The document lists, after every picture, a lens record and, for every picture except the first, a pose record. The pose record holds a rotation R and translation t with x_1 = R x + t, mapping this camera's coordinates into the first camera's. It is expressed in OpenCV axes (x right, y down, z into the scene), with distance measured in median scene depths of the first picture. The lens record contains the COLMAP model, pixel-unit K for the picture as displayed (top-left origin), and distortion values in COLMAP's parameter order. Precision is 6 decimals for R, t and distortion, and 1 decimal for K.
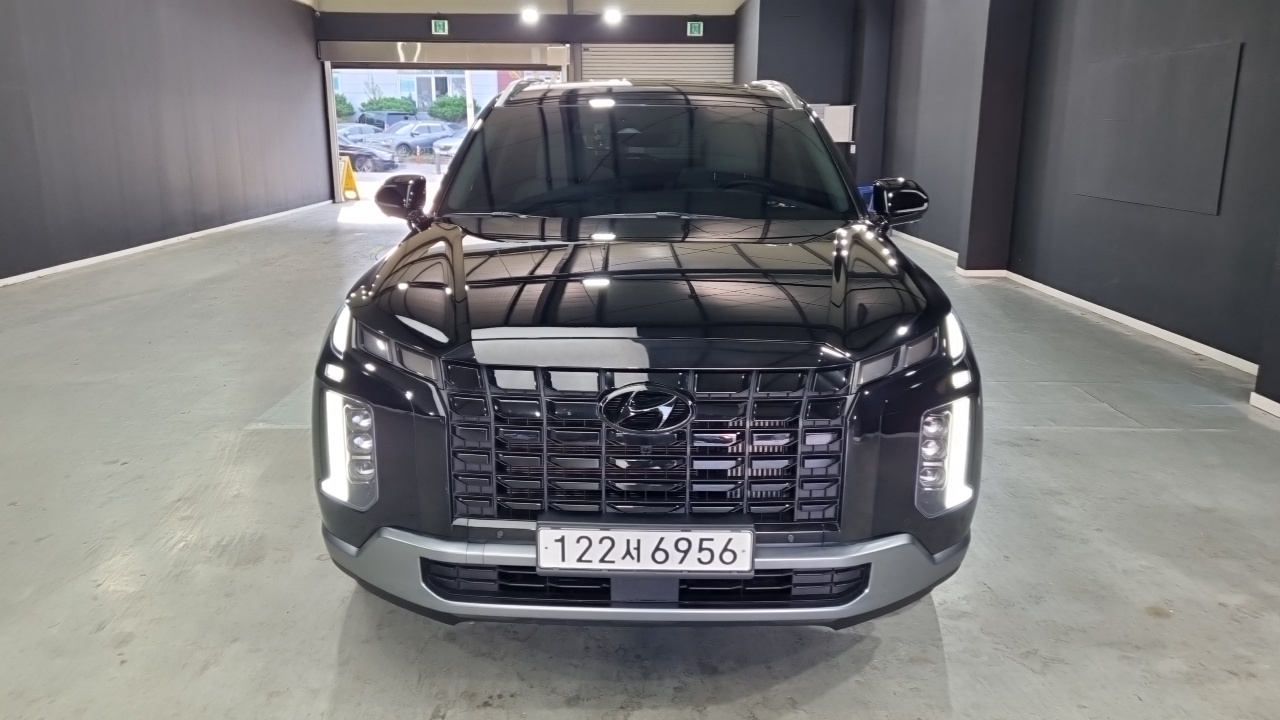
lens RADIAL K [[961.2, 0, 636.8], [0, 961.2, 355.7], [0, 0, 1]] dist [0.062569, -0.031805]
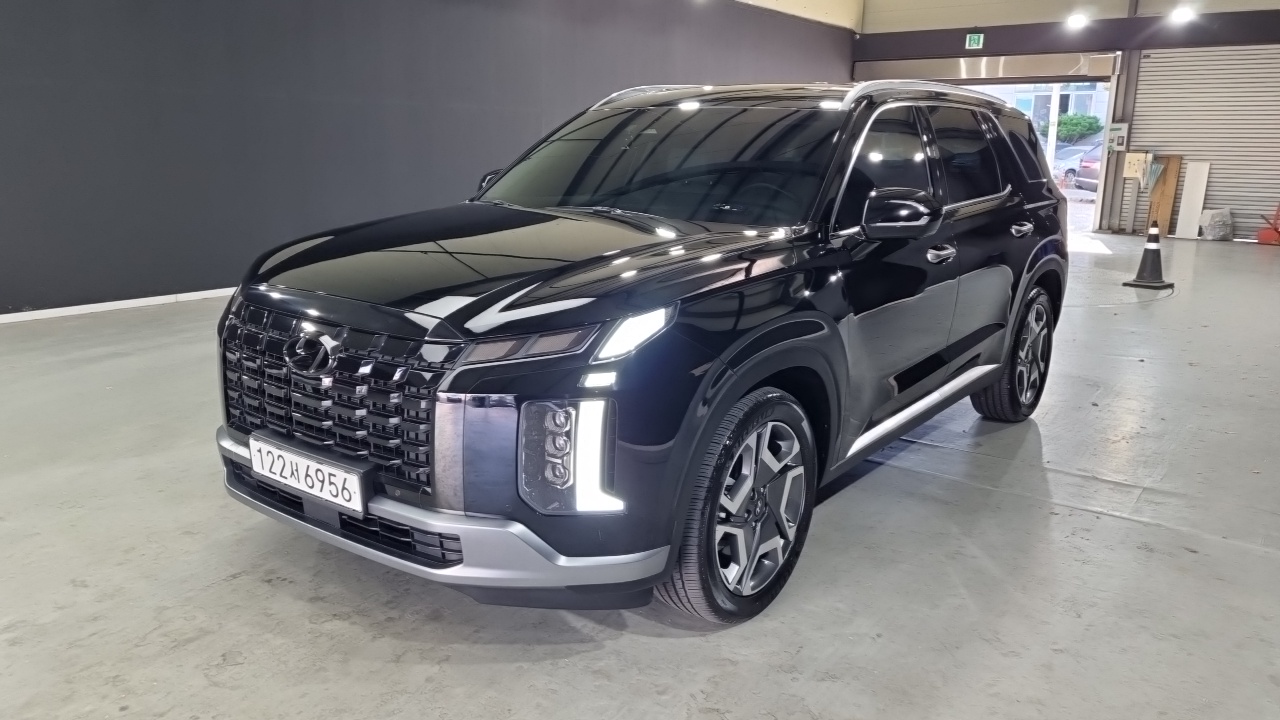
lens RADIAL K [[961.2, 0, 632.2], [0, 961.2, 359.6], [0, 0, 1]] dist [0.062569, -0.031805]
pose [[0.802731, 0.143567, -0.578802, 0.890887], [-0.153621, 0.987614, 0.031916, -0.030820], [0.576215, 0.063296, 0.814844, 0.236634]]
